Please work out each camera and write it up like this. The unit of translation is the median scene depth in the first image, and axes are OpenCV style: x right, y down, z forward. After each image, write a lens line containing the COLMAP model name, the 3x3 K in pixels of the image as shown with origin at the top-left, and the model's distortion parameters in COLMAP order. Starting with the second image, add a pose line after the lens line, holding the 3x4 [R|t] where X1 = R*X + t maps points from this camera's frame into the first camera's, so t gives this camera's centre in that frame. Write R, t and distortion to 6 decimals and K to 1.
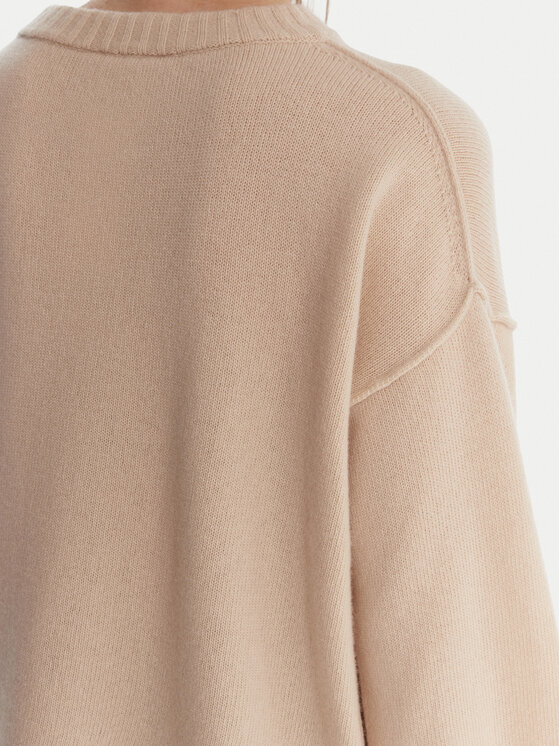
lens RADIAL K [[949.3, 0, 280.0], [0, 949.3, 373.0], [0, 0, 1]] dist [0.031750, -0.001981]
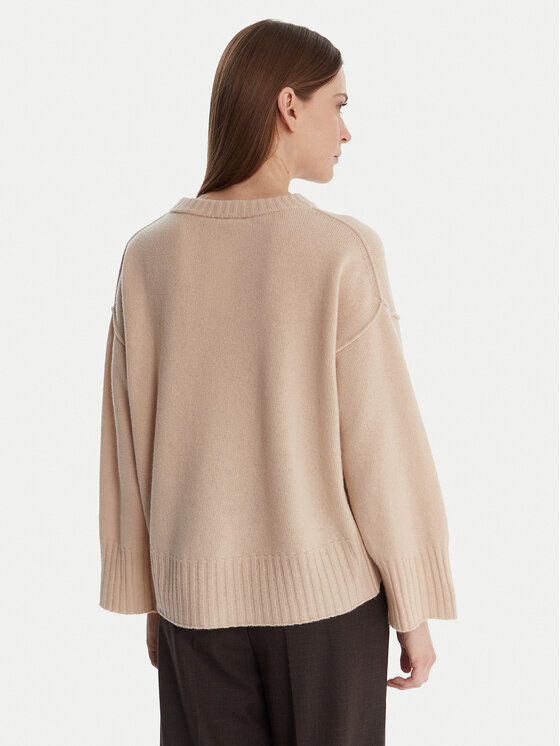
lens RADIAL K [[949.3, 0, 280.0], [0, 949.3, 373.0], [0, 0, 1]] dist [0.031750, -0.001981]
pose [[0.998066, -0.041888, 0.045931, -0.178758], [0.048761, 0.985830, -0.160506, 0.460432], [-0.038557, 0.162436, 0.985966, -1.359361]]
